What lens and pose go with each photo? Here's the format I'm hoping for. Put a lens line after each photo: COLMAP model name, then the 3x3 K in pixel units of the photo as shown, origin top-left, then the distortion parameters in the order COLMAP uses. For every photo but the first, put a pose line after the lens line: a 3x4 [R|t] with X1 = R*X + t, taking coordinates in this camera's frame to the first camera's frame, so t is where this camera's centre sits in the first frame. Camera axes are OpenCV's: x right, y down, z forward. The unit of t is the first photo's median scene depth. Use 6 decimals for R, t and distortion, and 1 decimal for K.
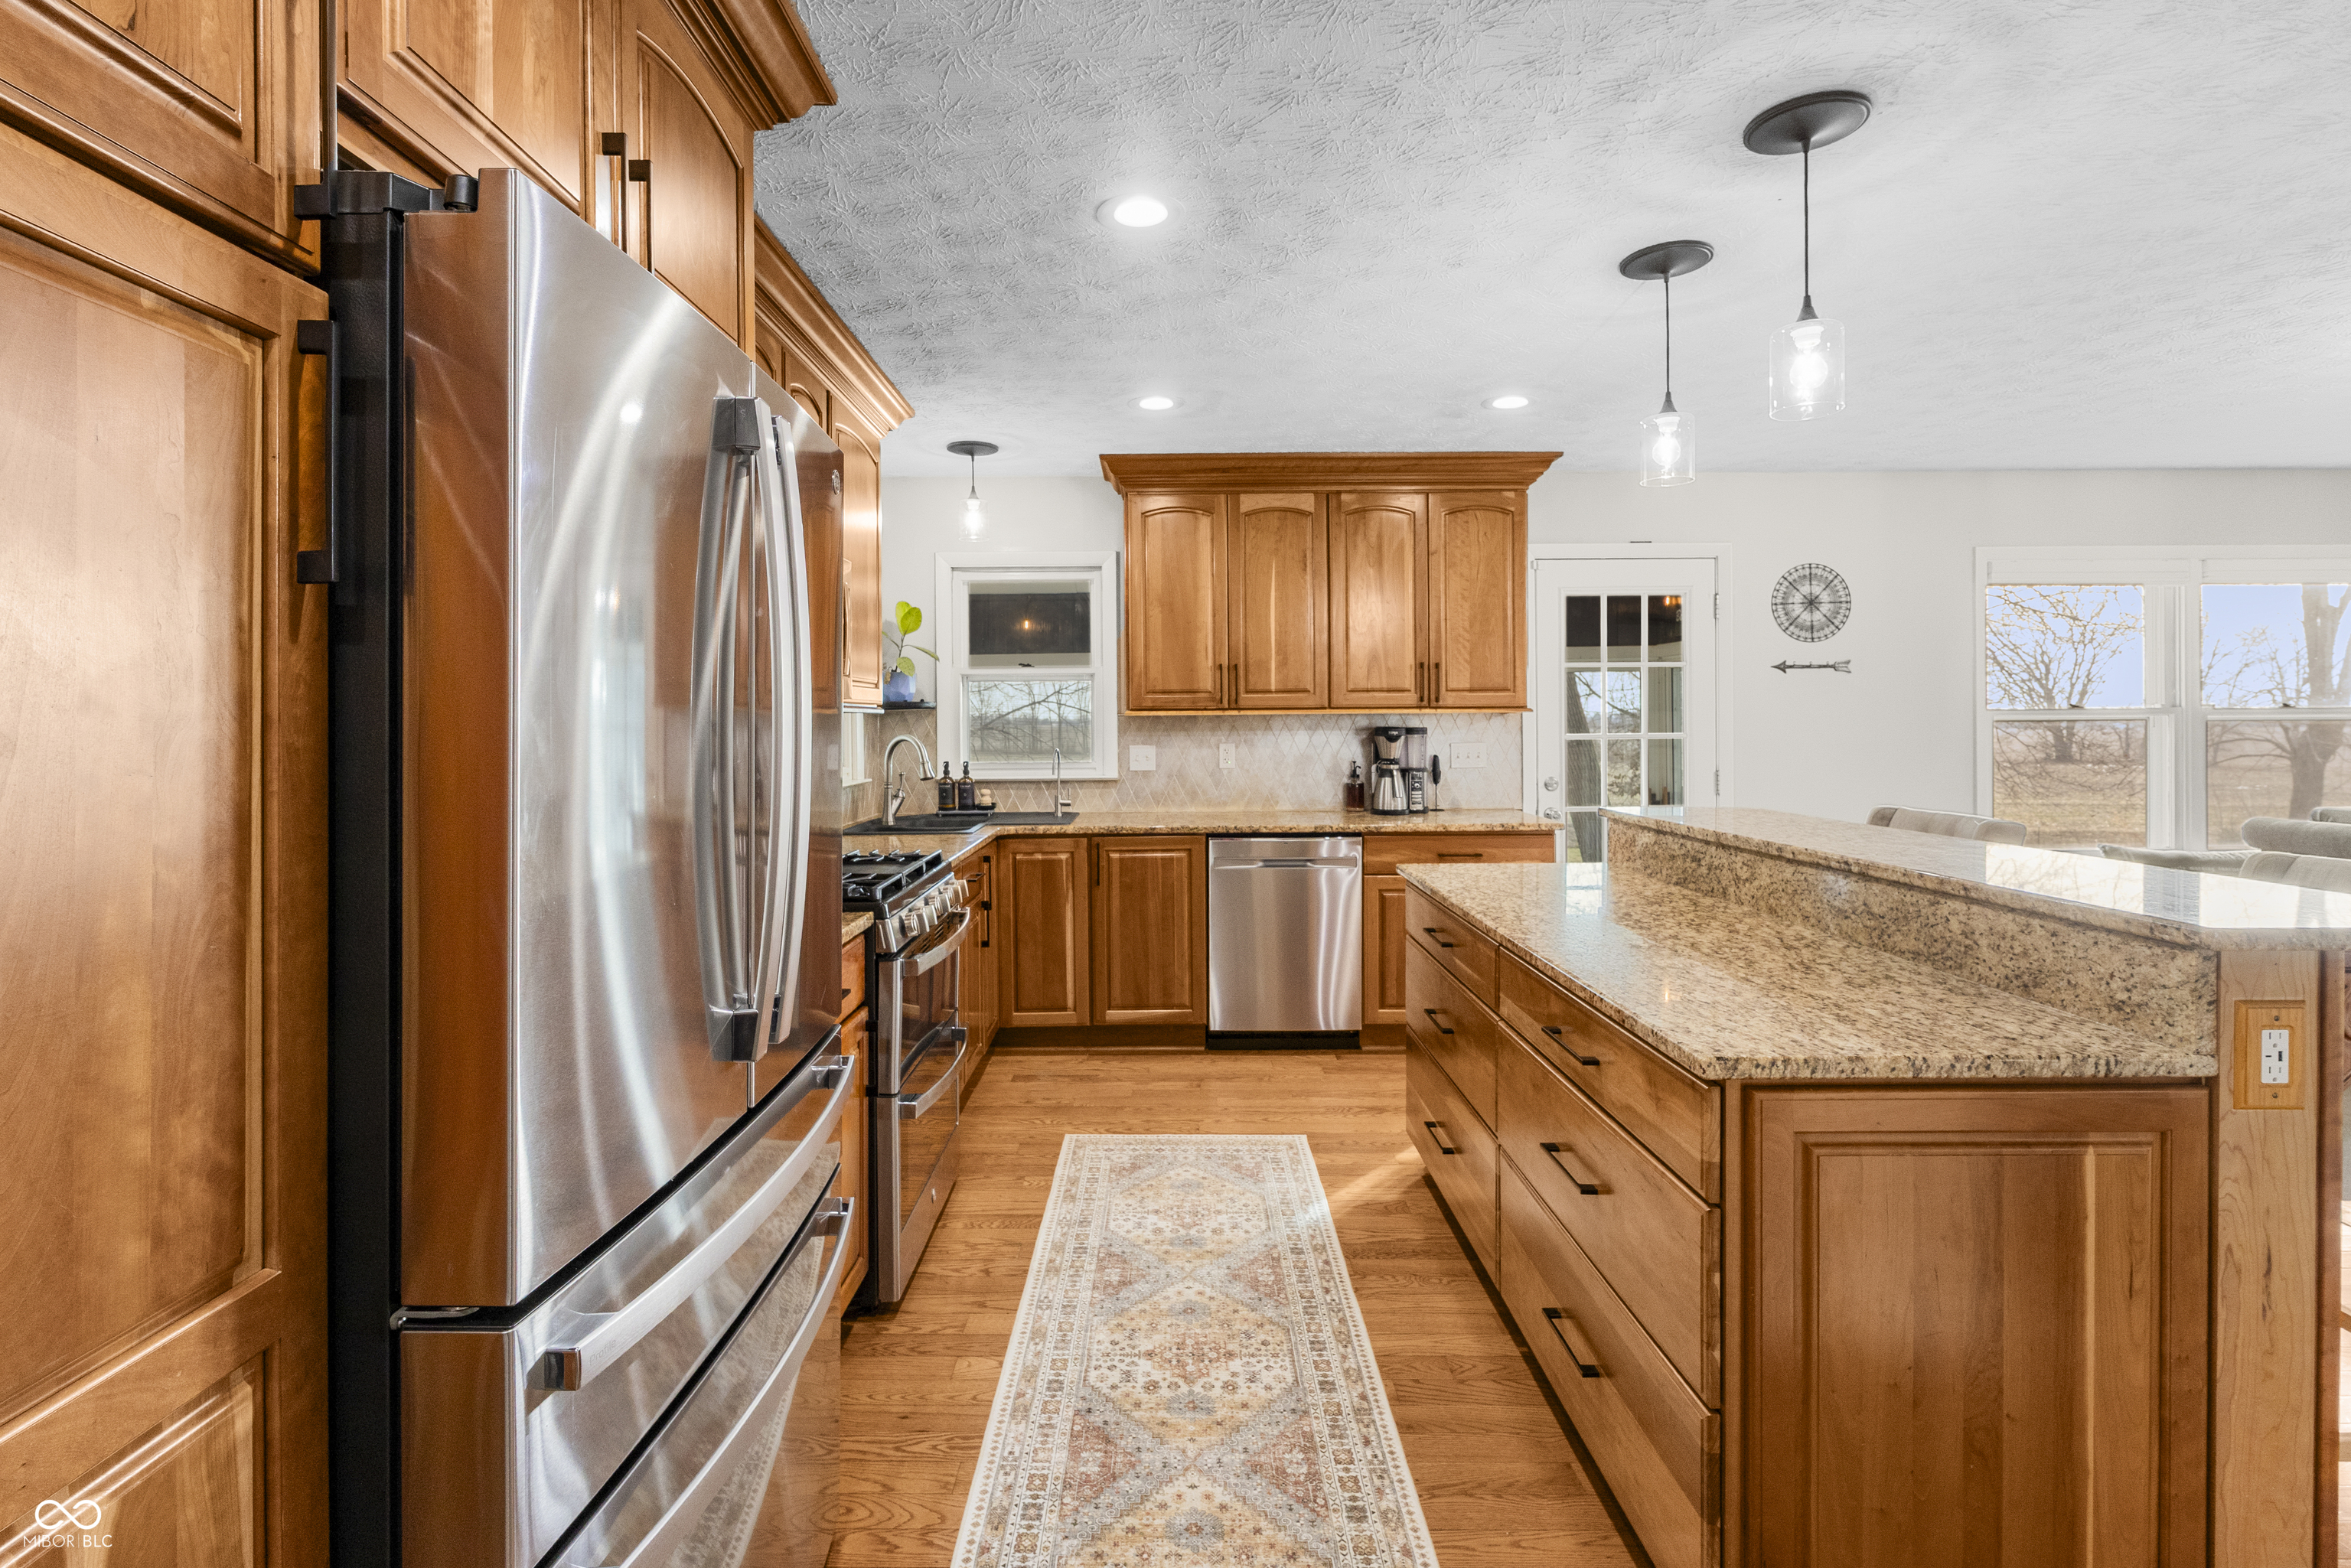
lens RADIAL K [[1097.0, 0, 1170.6], [0, 1097.0, 681.7], [0, 0, 1]] dist [-0.001300, 0.000512]
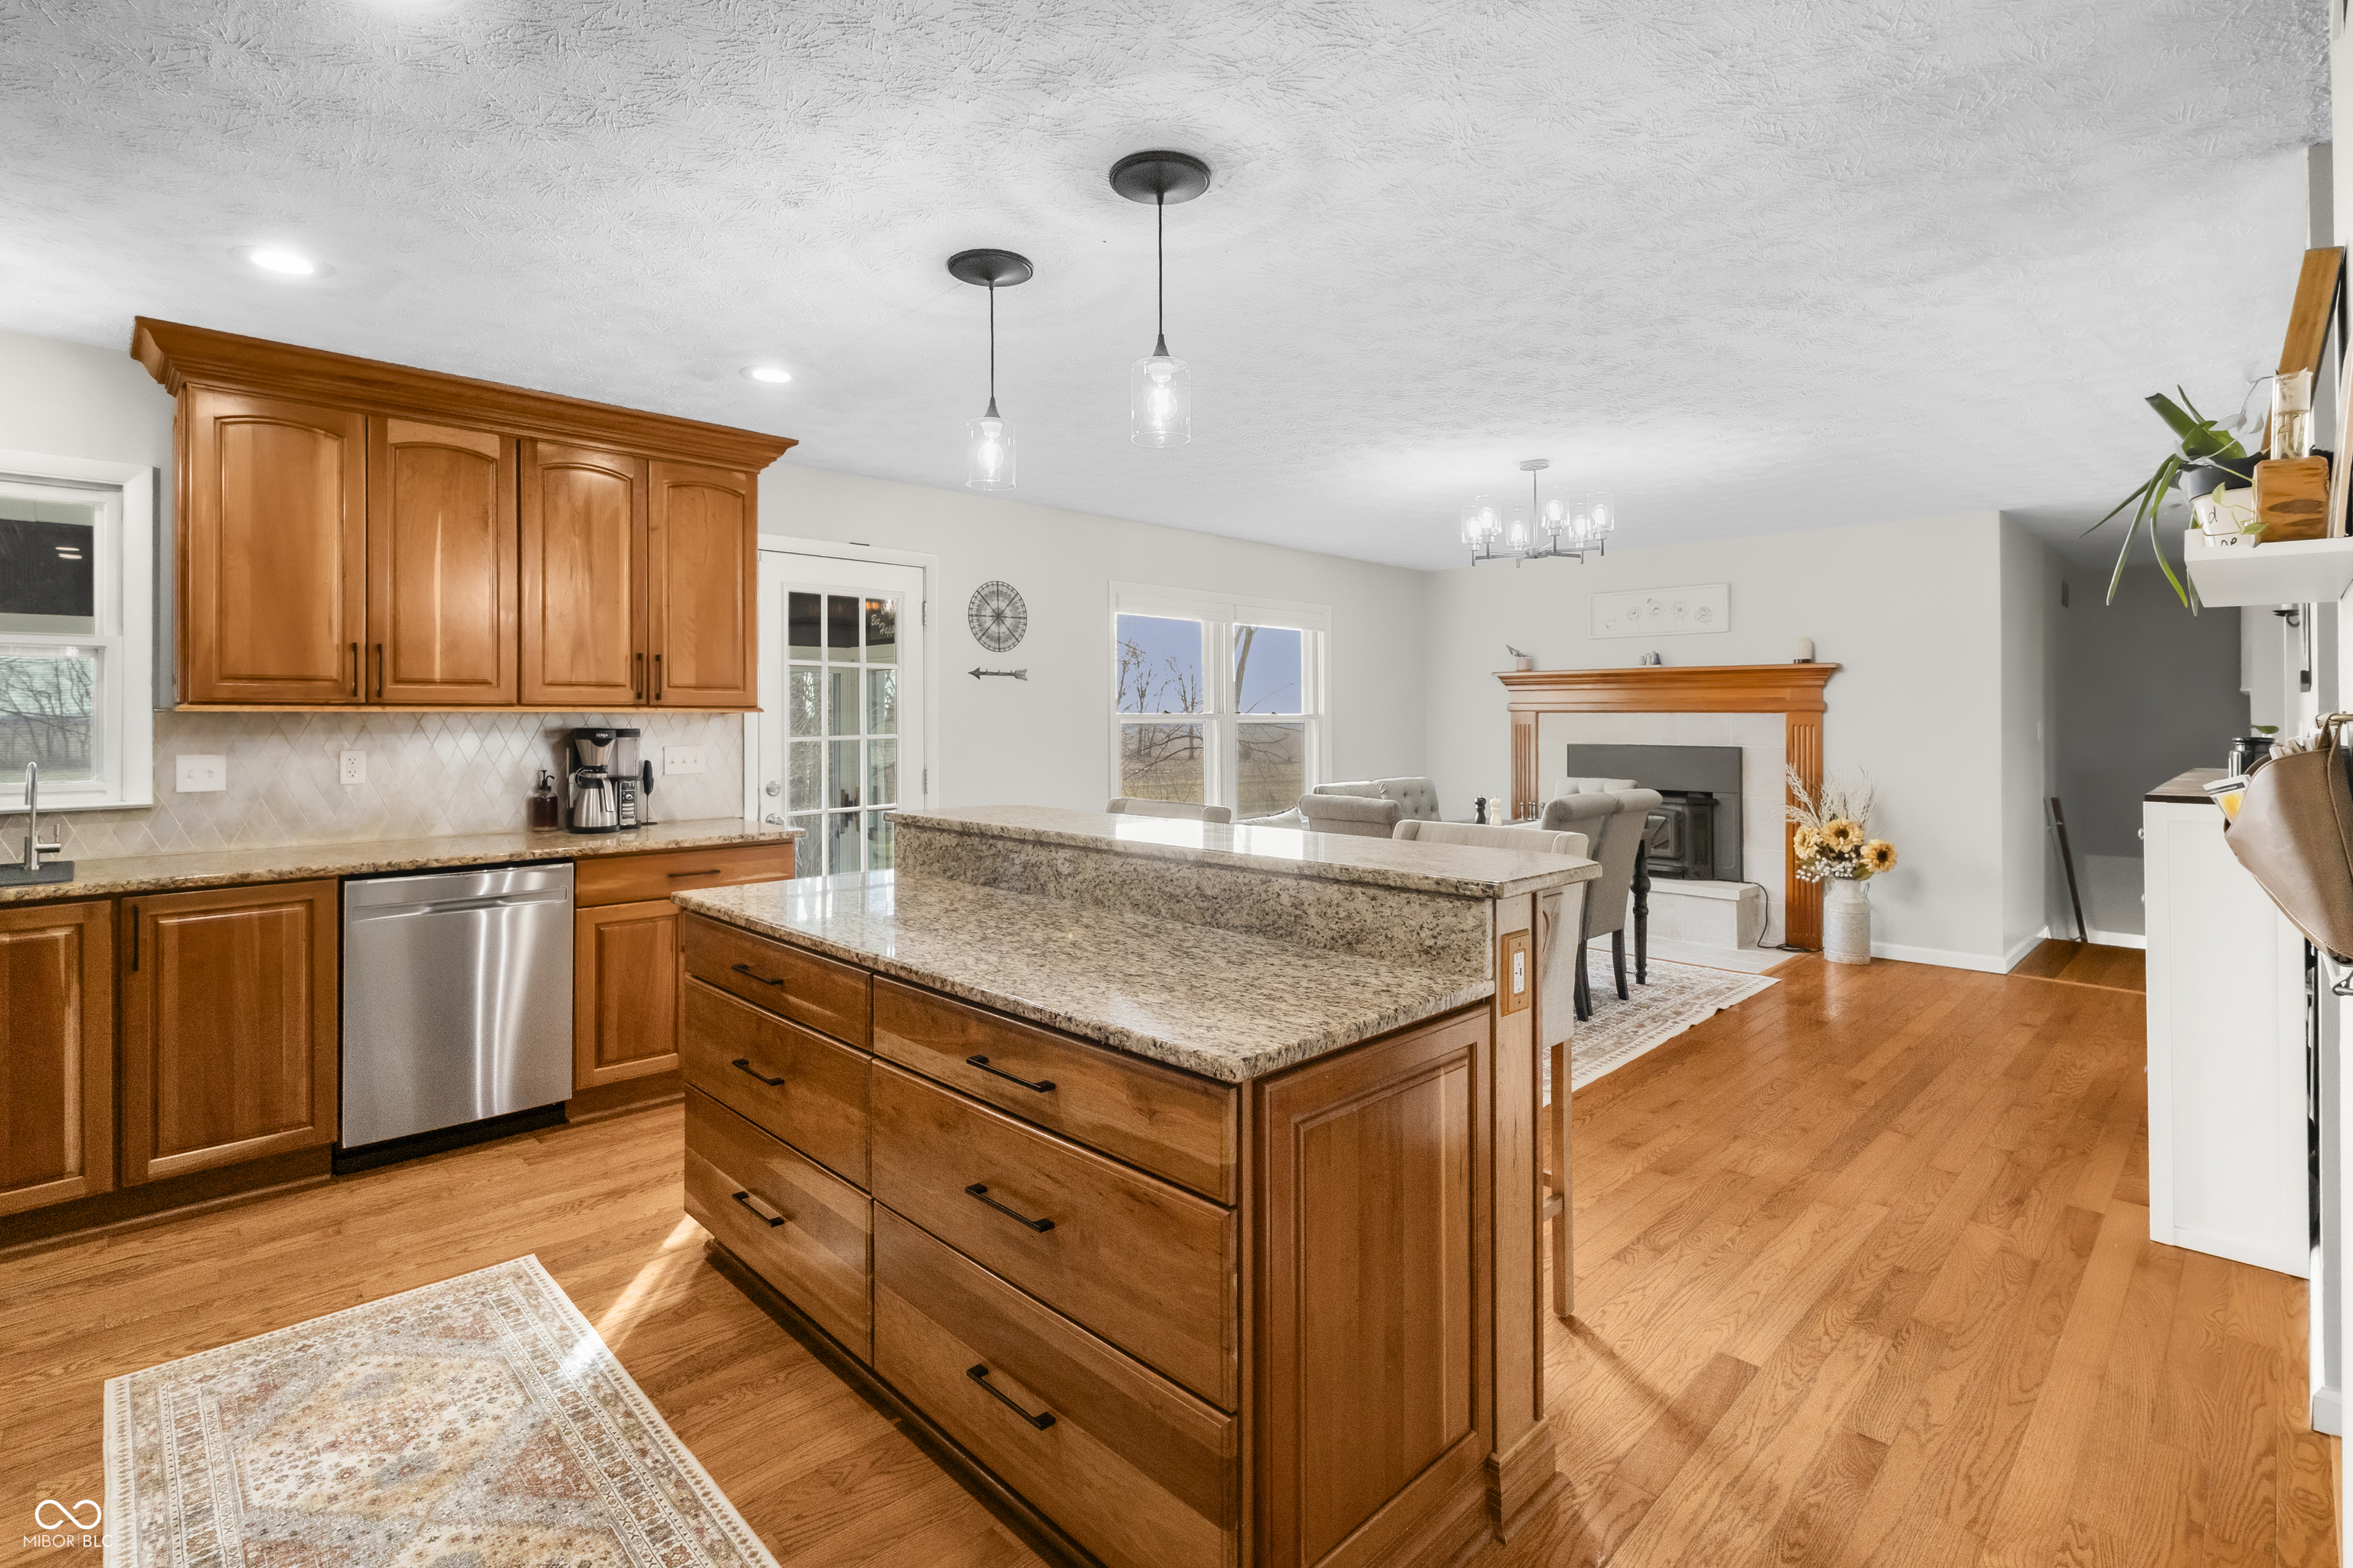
lens RADIAL K [[1098.0, 0, 1171.6], [0, 1098.0, 681.6], [0, 0, 1]] dist [-0.001300, 0.000512]
pose [[0.718228, 0.029627, 0.695177, -0.086672], [-0.029276, 0.999495, -0.012350, 0.003619], [-0.695192, -0.011482, 0.718732, 0.109046]]
